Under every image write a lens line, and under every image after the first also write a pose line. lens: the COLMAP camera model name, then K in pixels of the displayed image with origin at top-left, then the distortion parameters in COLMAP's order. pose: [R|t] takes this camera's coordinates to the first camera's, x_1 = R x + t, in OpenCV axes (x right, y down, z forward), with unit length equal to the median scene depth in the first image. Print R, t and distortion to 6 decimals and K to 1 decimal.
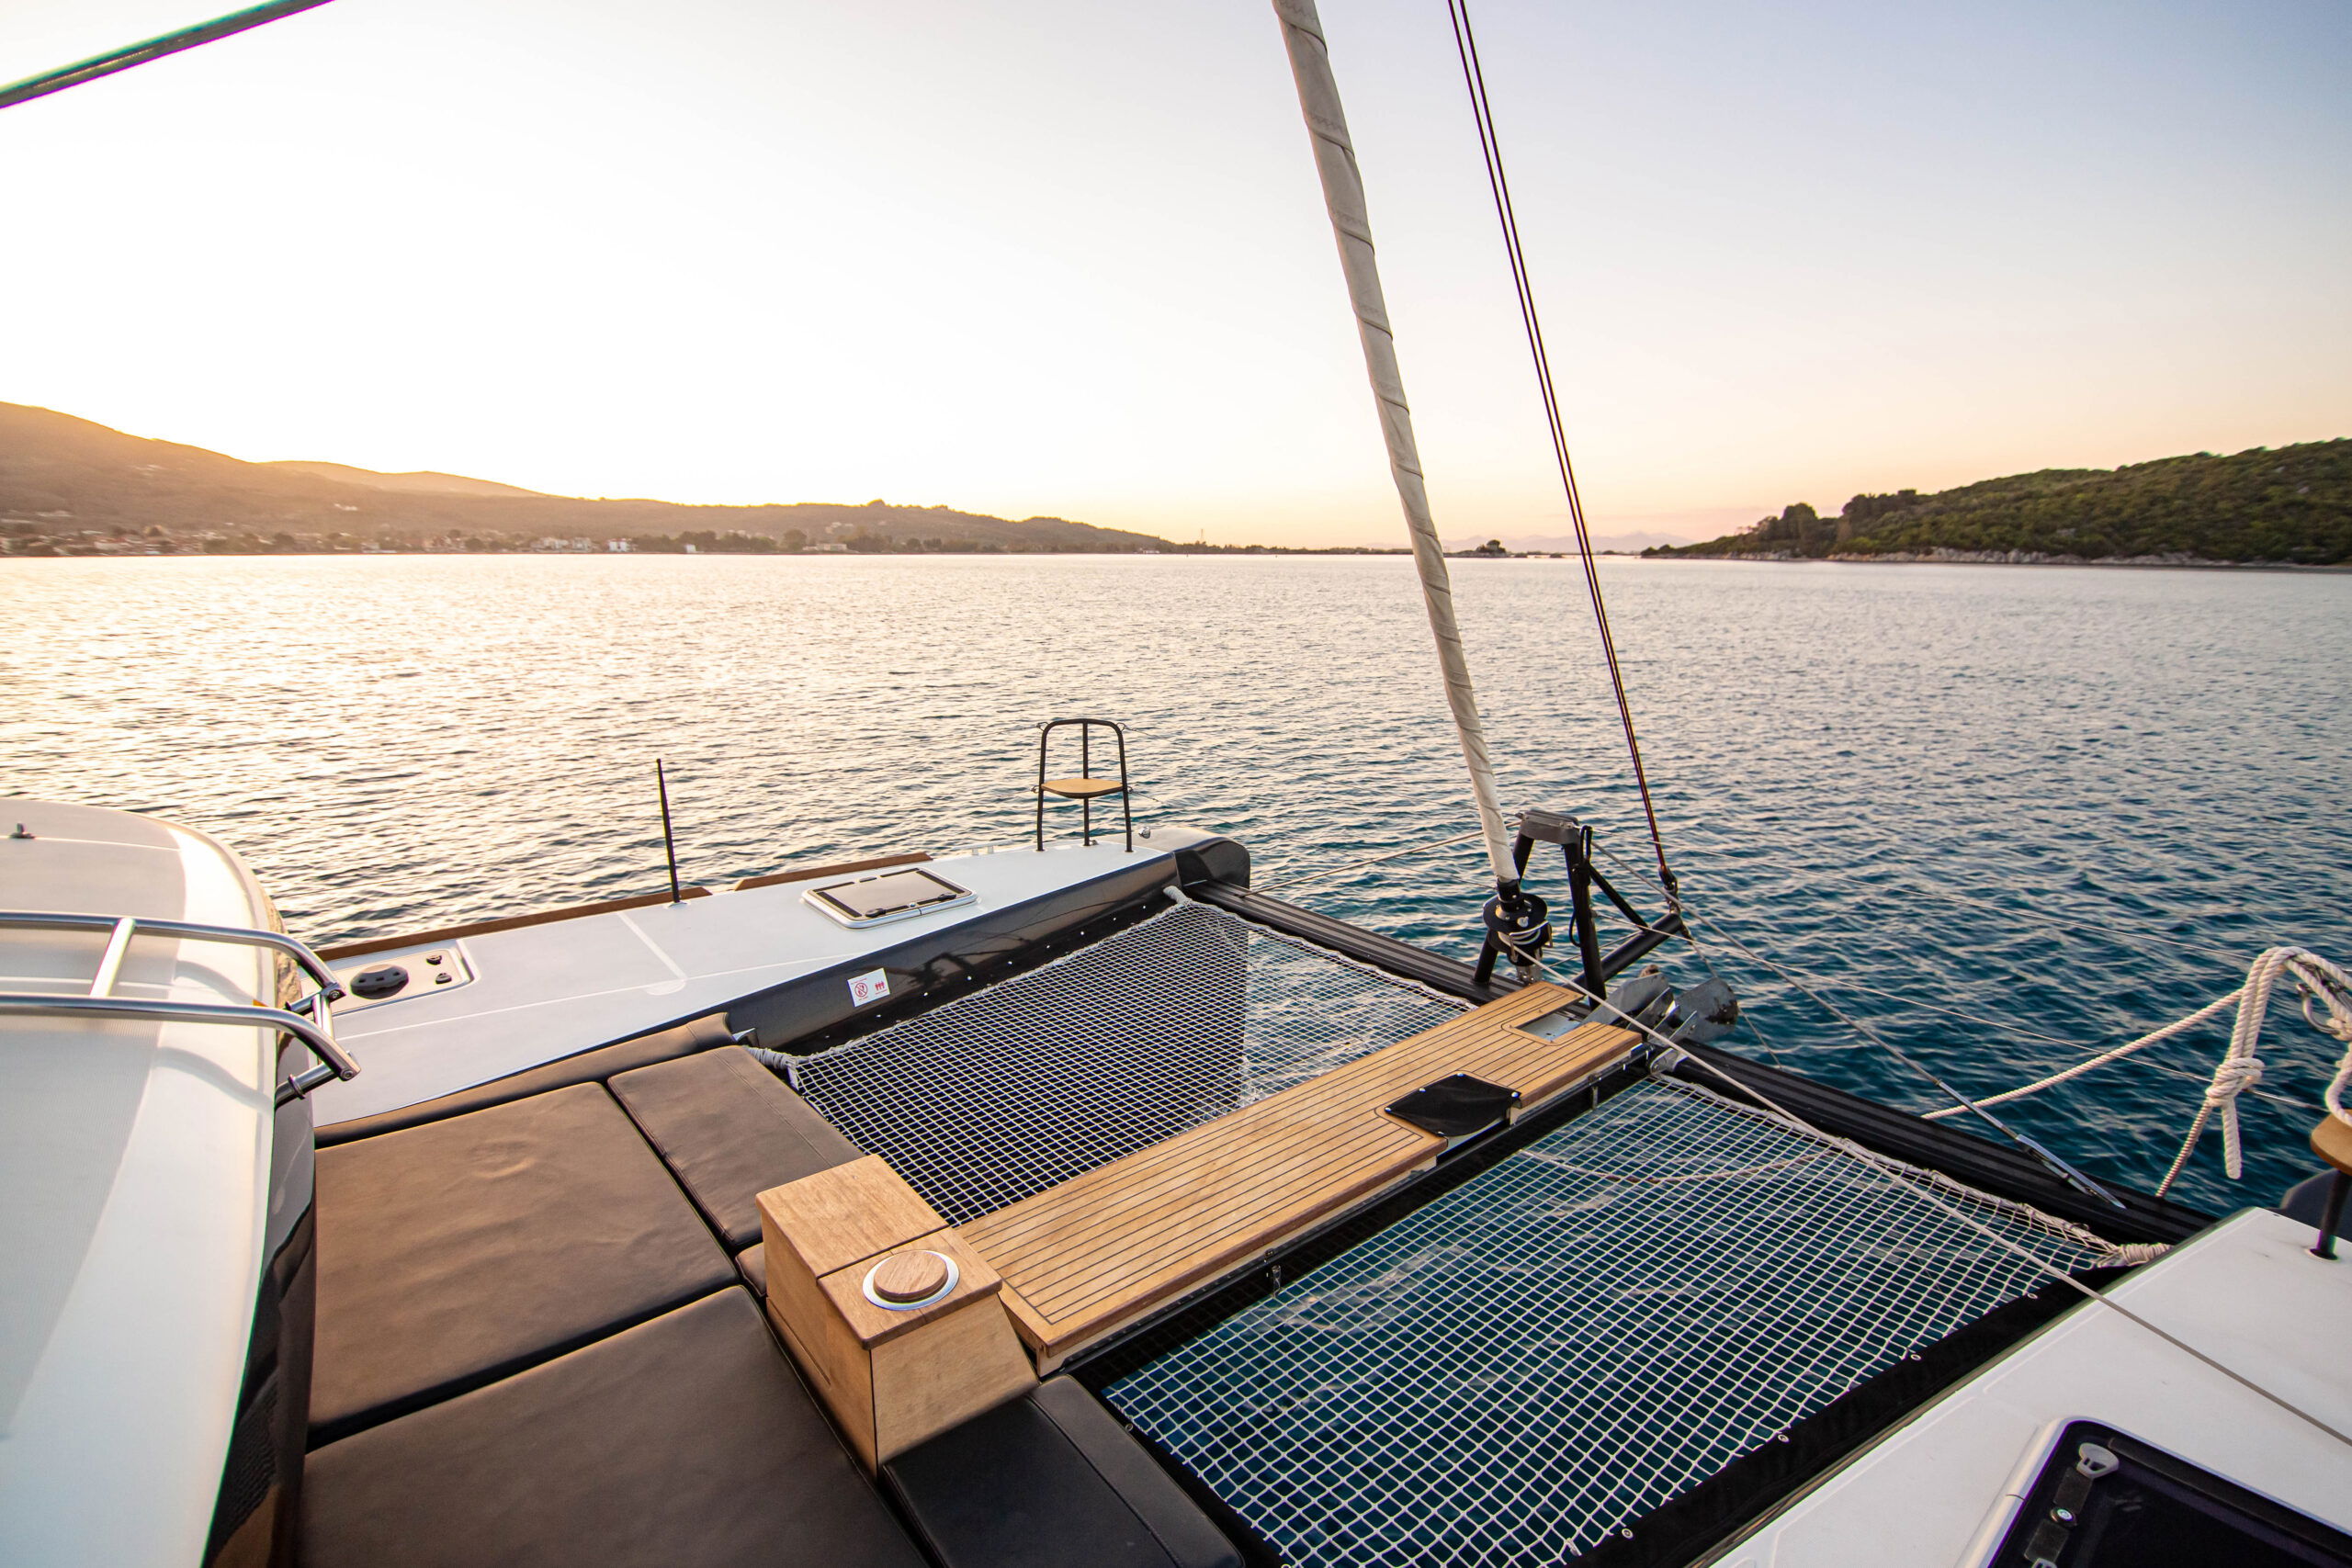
lens RADIAL K [[1076.7, 0, 1176.0], [0, 1076.7, 784.0], [0, 0, 1]] dist [-0.000254, -0.000047]
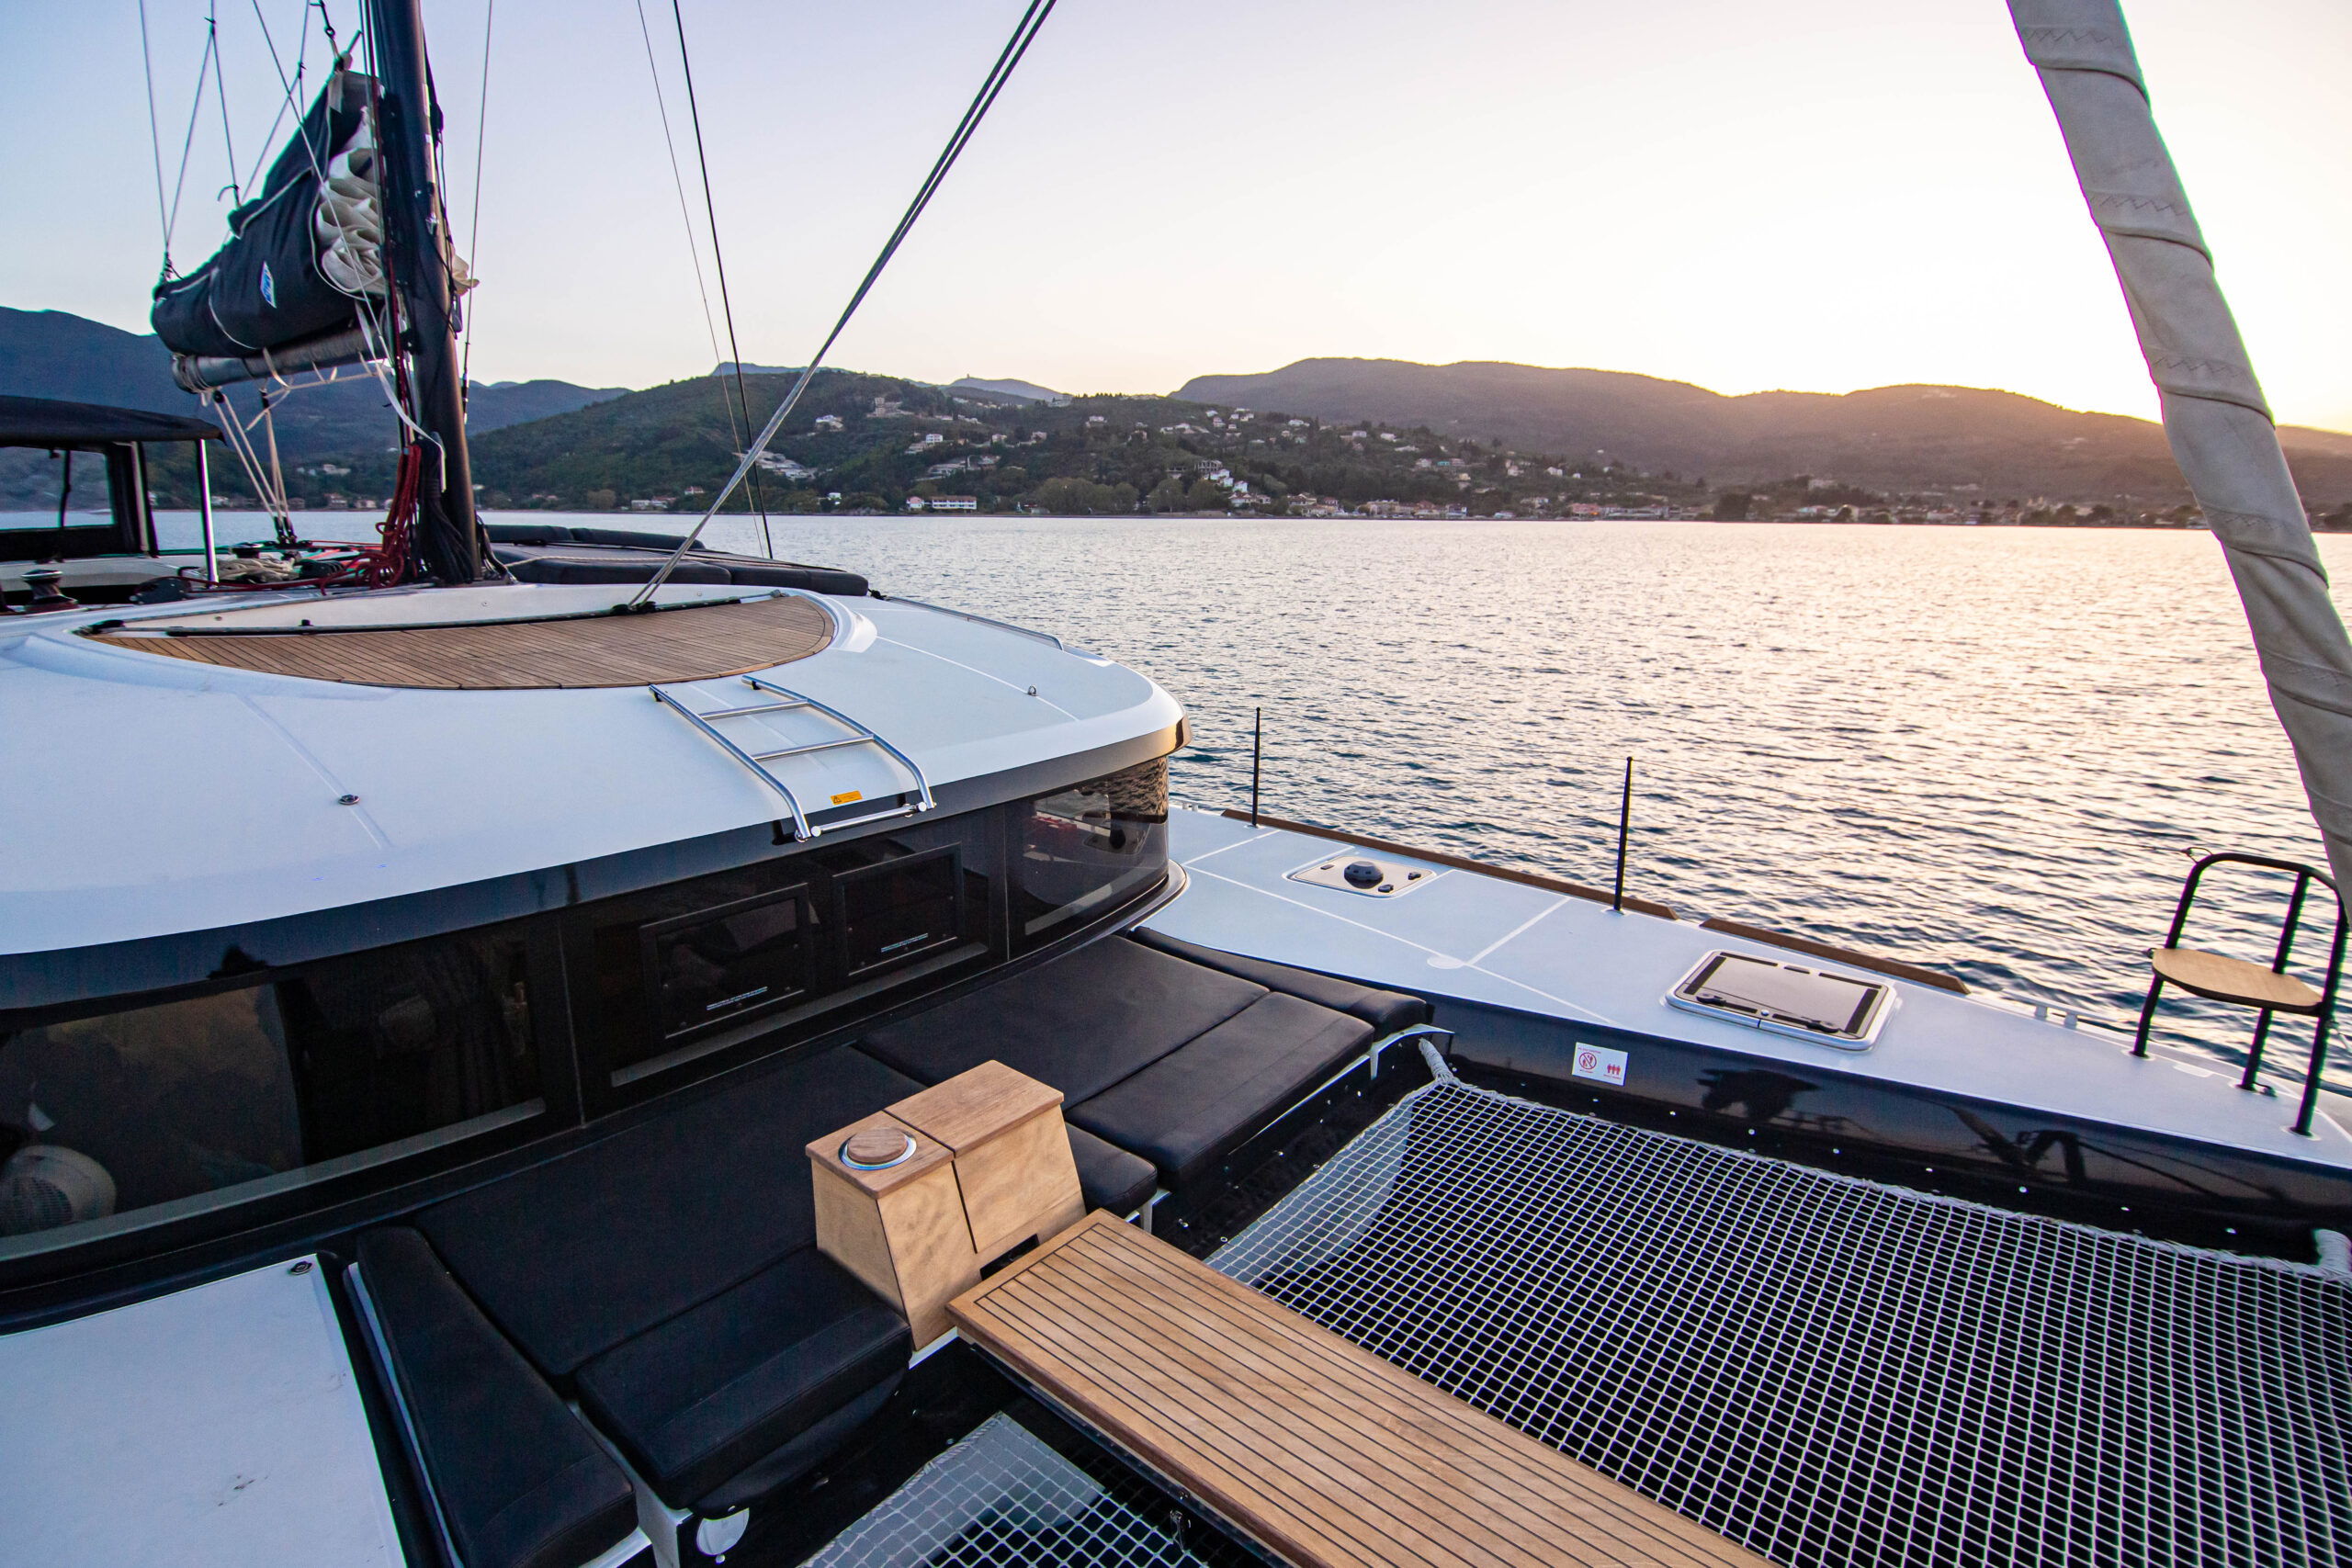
lens RADIAL K [[1118.4, 0, 1189.9], [0, 1118.4, 794.6], [0, 0, 1]] dist [-0.010055, -0.000507]
pose [[0.215722, 0.241183, -0.946200, 0.378367], [-0.216057, 0.956787, 0.194623, -0.101541], [0.952252, 0.162449, 0.258510, 0.393003]]
